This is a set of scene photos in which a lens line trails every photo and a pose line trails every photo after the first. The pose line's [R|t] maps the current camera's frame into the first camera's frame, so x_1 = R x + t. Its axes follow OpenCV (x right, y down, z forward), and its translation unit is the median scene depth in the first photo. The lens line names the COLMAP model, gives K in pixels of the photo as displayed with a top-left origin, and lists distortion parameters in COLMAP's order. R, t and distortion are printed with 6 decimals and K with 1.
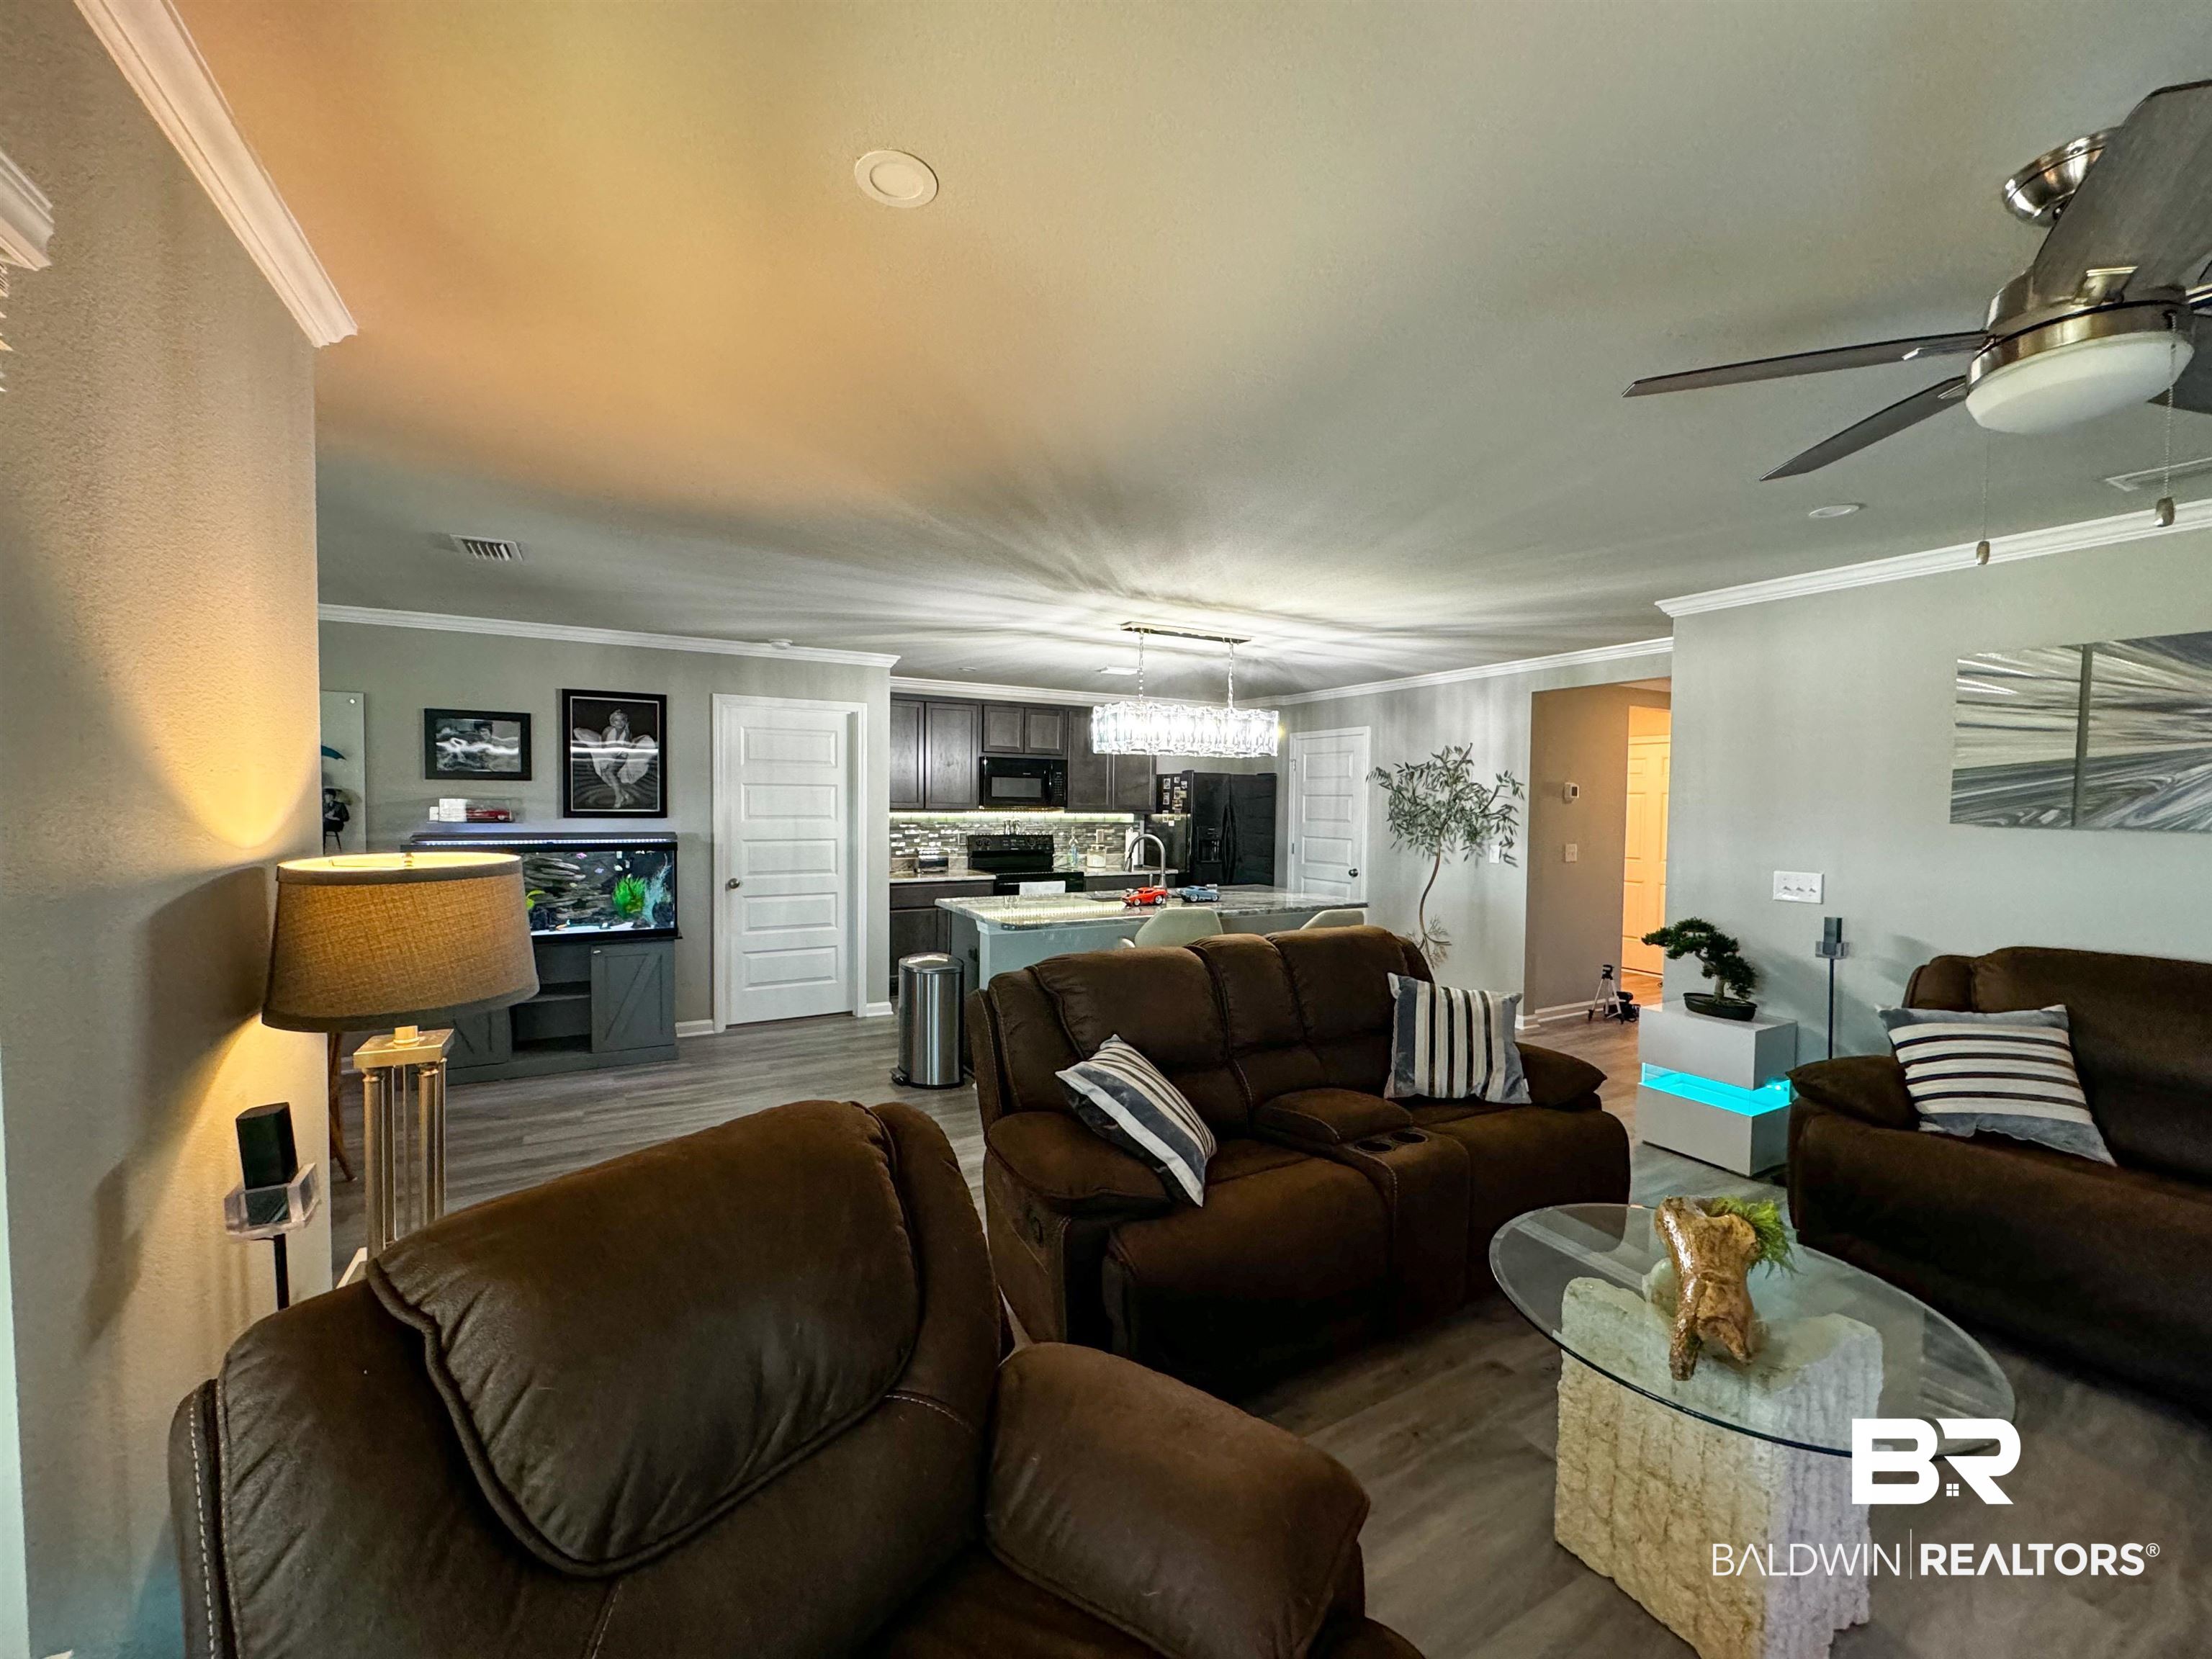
lens RADIAL K [[877.5, 0, 1105.8], [0, 877.5, 834.1], [0, 0, 1]] dist [-0.001061, -0.000140]
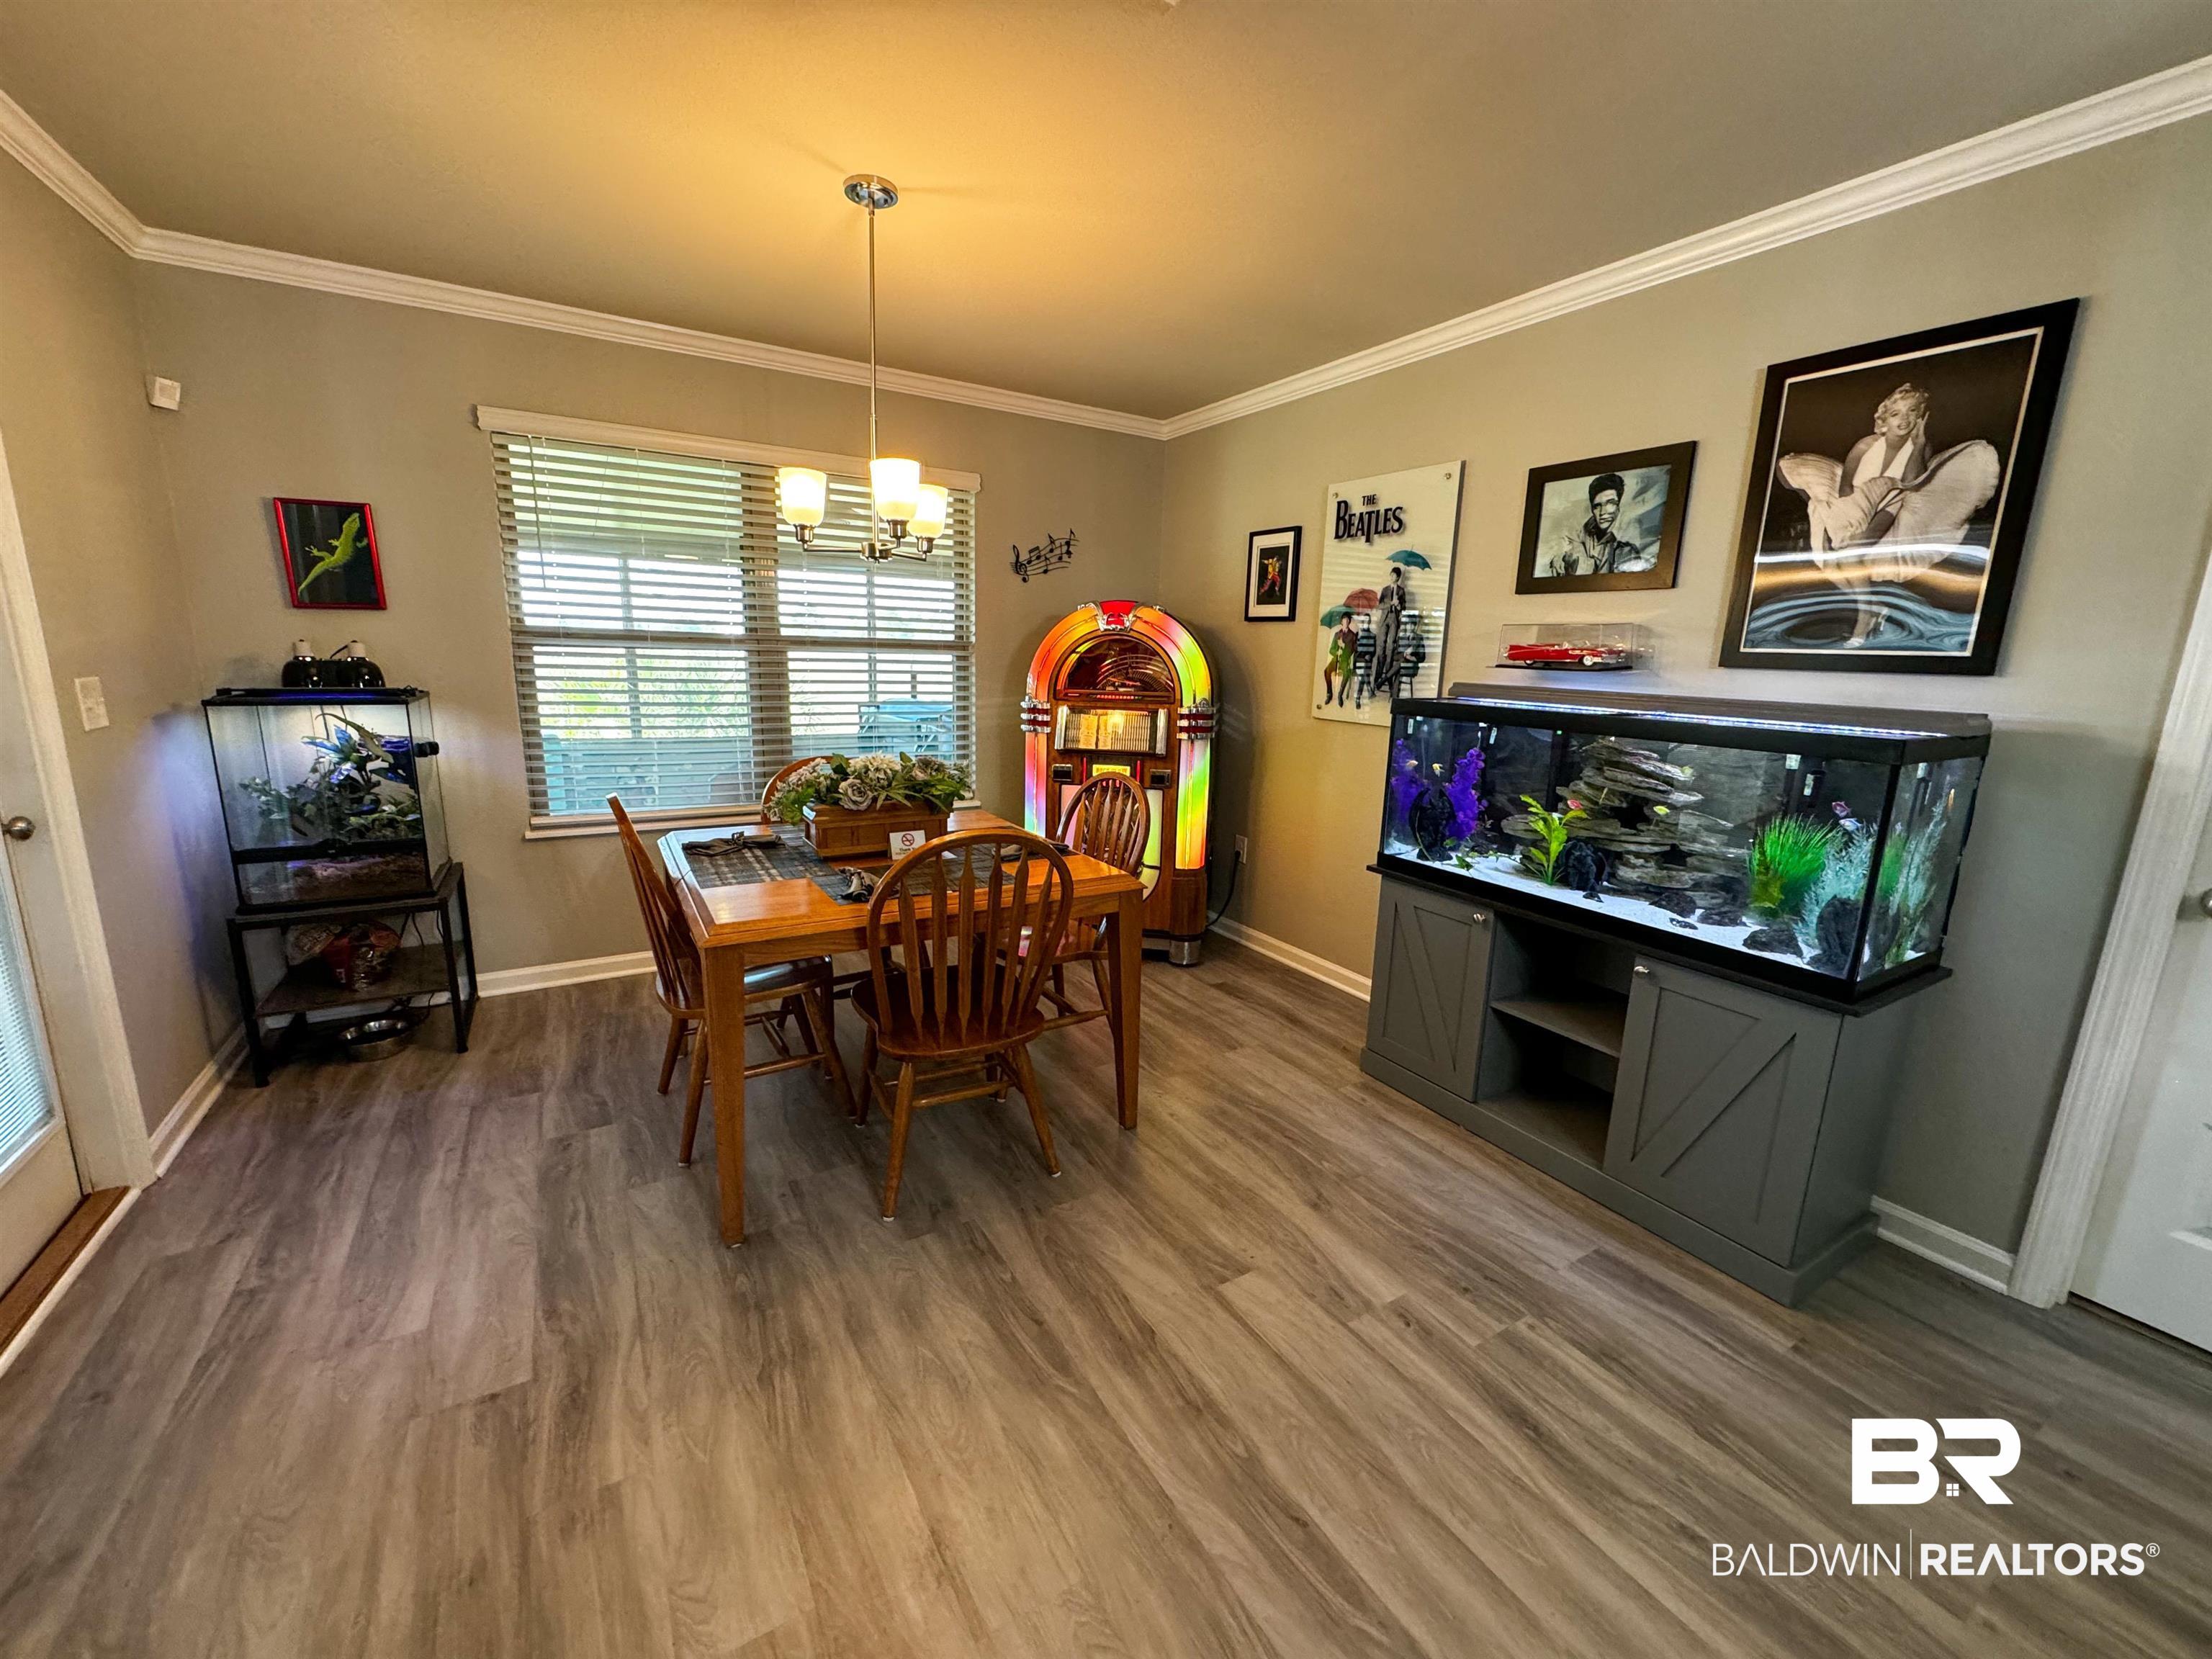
lens RADIAL K [[877.5, 0, 1105.8], [0, 877.5, 834.1], [0, 0, 1]] dist [-0.001061, -0.000140]
pose [[0.033156, 0.196968, -0.979849, -0.157254], [-0.068222, 0.978548, 0.194397, -0.000626], [0.997119, 0.060402, 0.045882, 0.659207]]
